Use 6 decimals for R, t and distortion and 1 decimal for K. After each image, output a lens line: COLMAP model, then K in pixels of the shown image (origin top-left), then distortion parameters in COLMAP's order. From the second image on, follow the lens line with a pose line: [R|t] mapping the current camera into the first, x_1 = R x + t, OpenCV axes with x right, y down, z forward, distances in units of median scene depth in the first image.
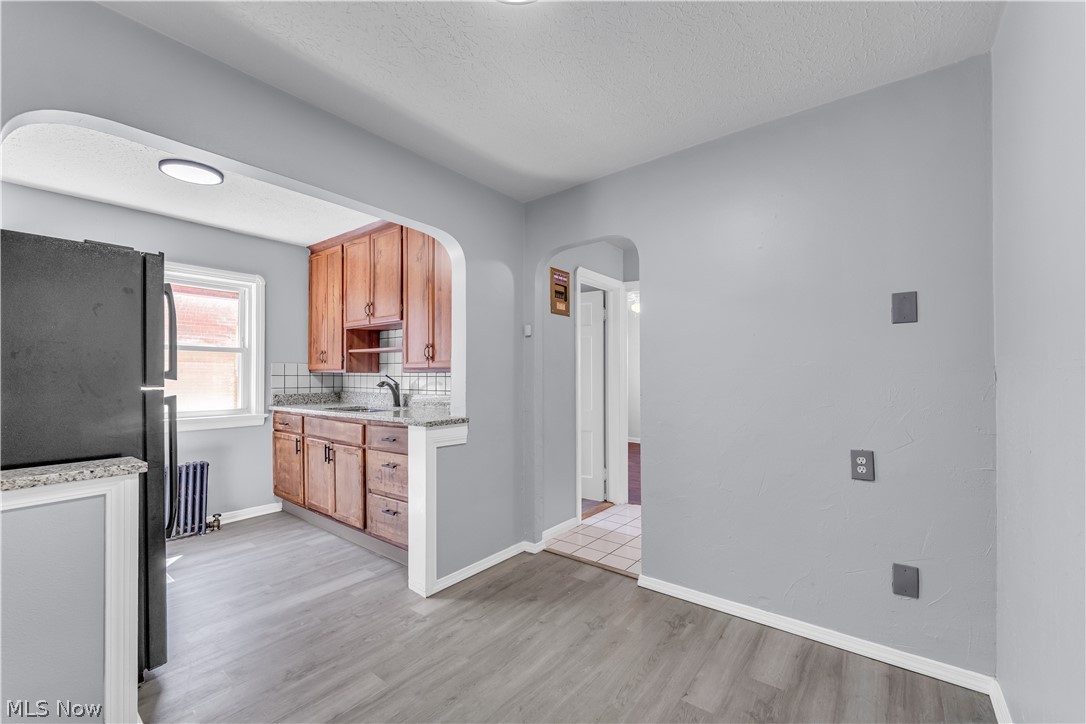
lens RADIAL K [[445.7, 0, 533.6], [0, 445.7, 372.2], [0, 0, 1]] dist [0.001016, -0.000558]
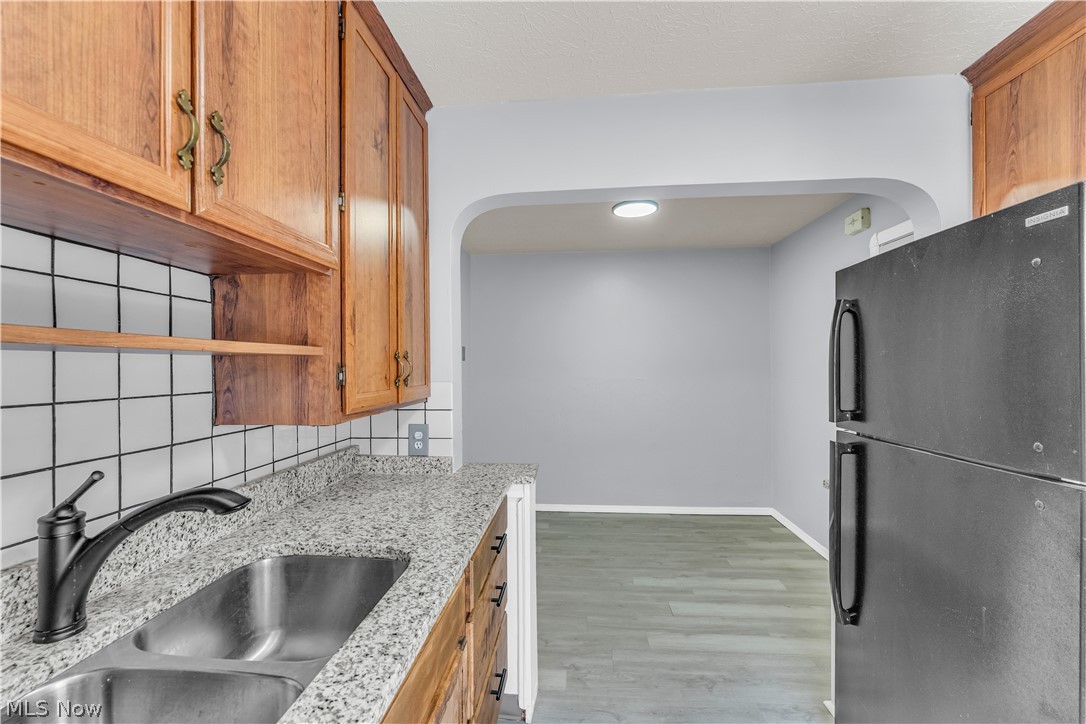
lens RADIAL K [[445.7, 0, 543.4], [0, 445.7, 364.9], [0, 0, 1]] dist [0.001016, -0.000558]
pose [[-0.564576, 0.006538, 0.825355, -0.562908], [0.000189, 0.999970, -0.007791, -0.036536], [-0.825381, -0.004242, -0.564560, 0.902032]]
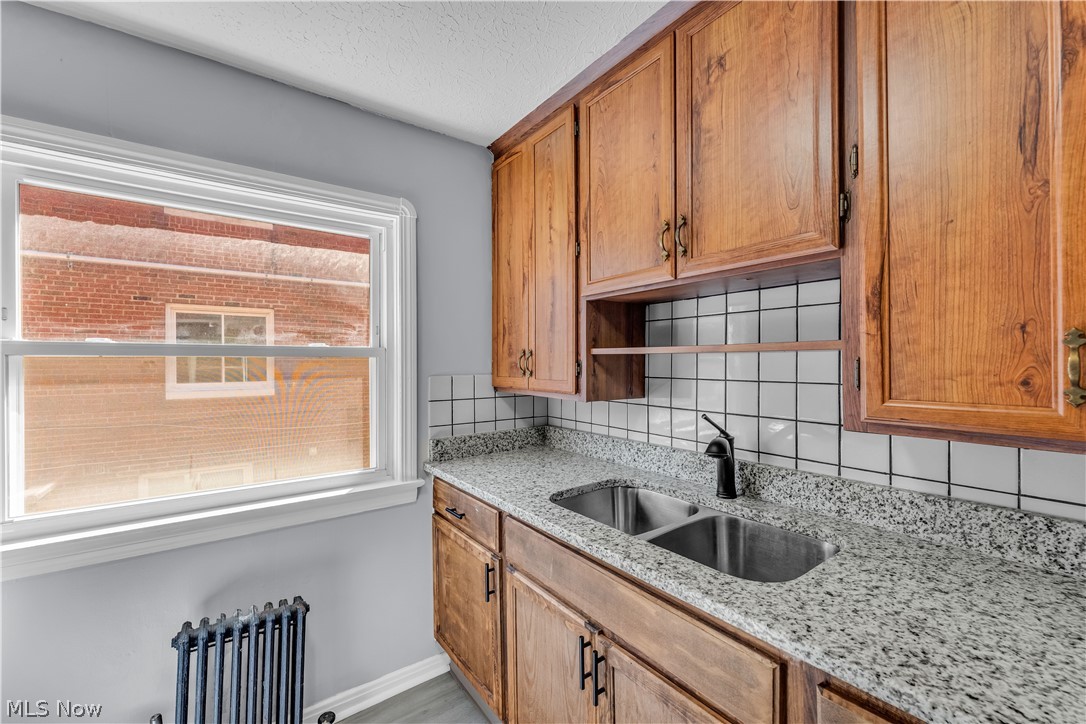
lens RADIAL K [[445.7, 0, 546.4], [0, 445.7, 362.4], [0, 0, 1]] dist [0.001016, -0.000558]
pose [[0.966774, -0.005755, -0.255567, -0.345981], [0.007827, 0.999944, 0.007091, -0.040499], [0.255512, -0.008856, 0.966765, 0.572890]]
